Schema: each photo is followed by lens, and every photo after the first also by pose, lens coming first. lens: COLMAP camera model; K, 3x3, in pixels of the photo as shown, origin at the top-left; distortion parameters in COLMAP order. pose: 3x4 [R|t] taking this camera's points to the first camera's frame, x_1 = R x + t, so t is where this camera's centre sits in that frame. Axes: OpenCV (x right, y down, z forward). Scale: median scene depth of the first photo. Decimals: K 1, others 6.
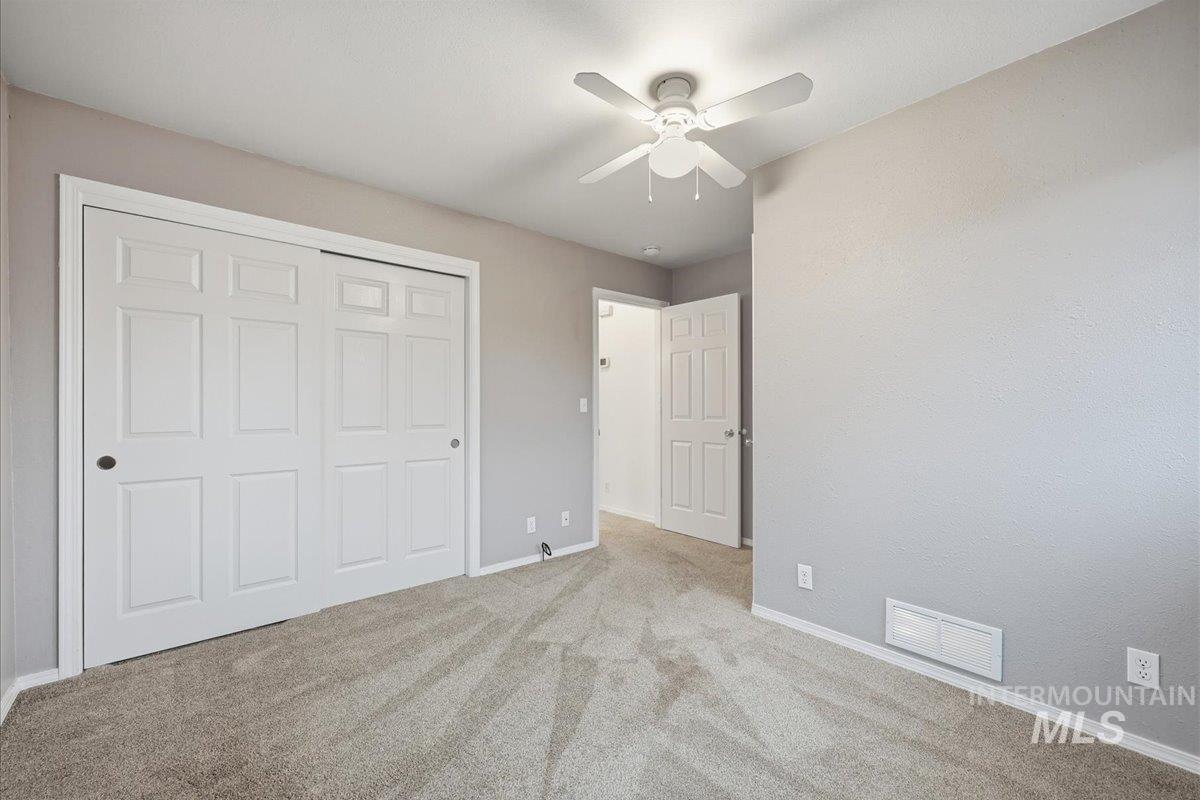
lens RADIAL K [[493.9, 0, 594.0], [0, 493.9, 400.2], [0, 0, 1]] dist [0.000369, 0.000282]
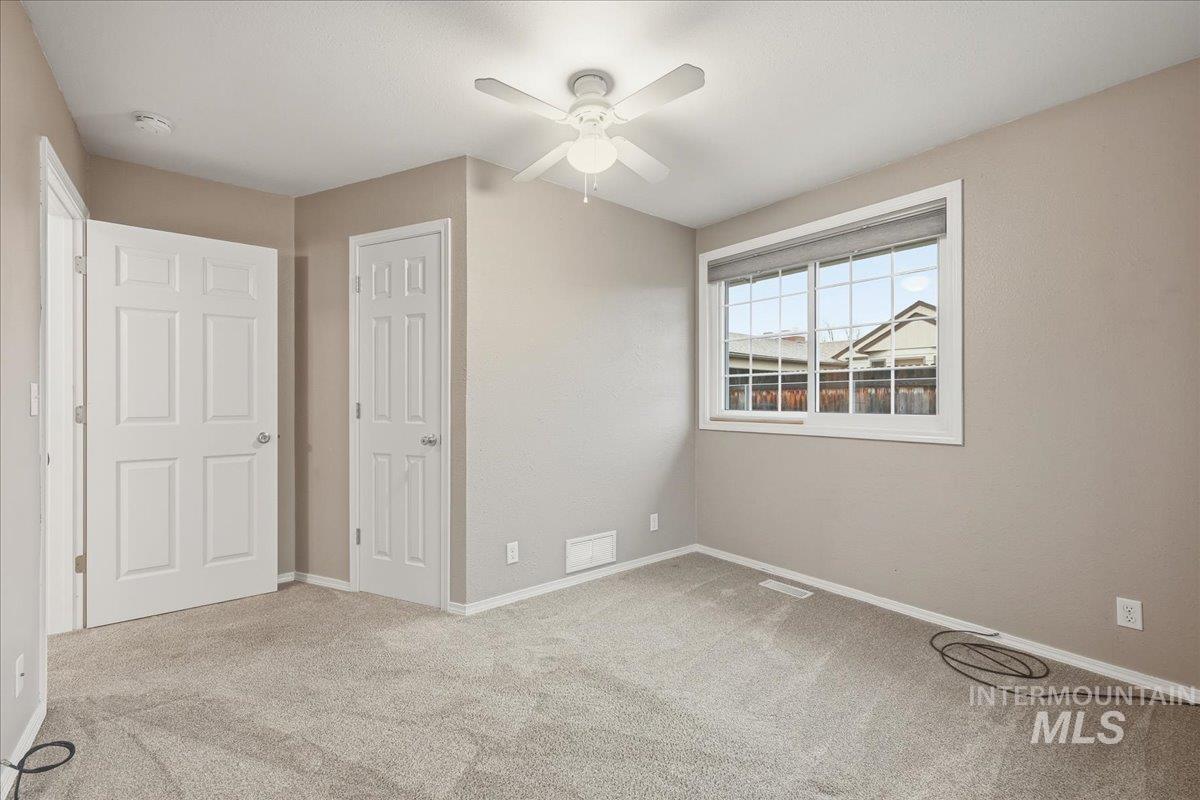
lens RADIAL K [[493.9, 0, 594.0], [0, 493.9, 400.2], [0, 0, 1]] dist [0.000369, 0.000282]
pose [[0.038088, 0.004431, 0.999265, -0.686051], [-0.010313, 0.999939, -0.004041, 0.013914], [-0.999221, -0.010151, 0.038131, 0.777171]]
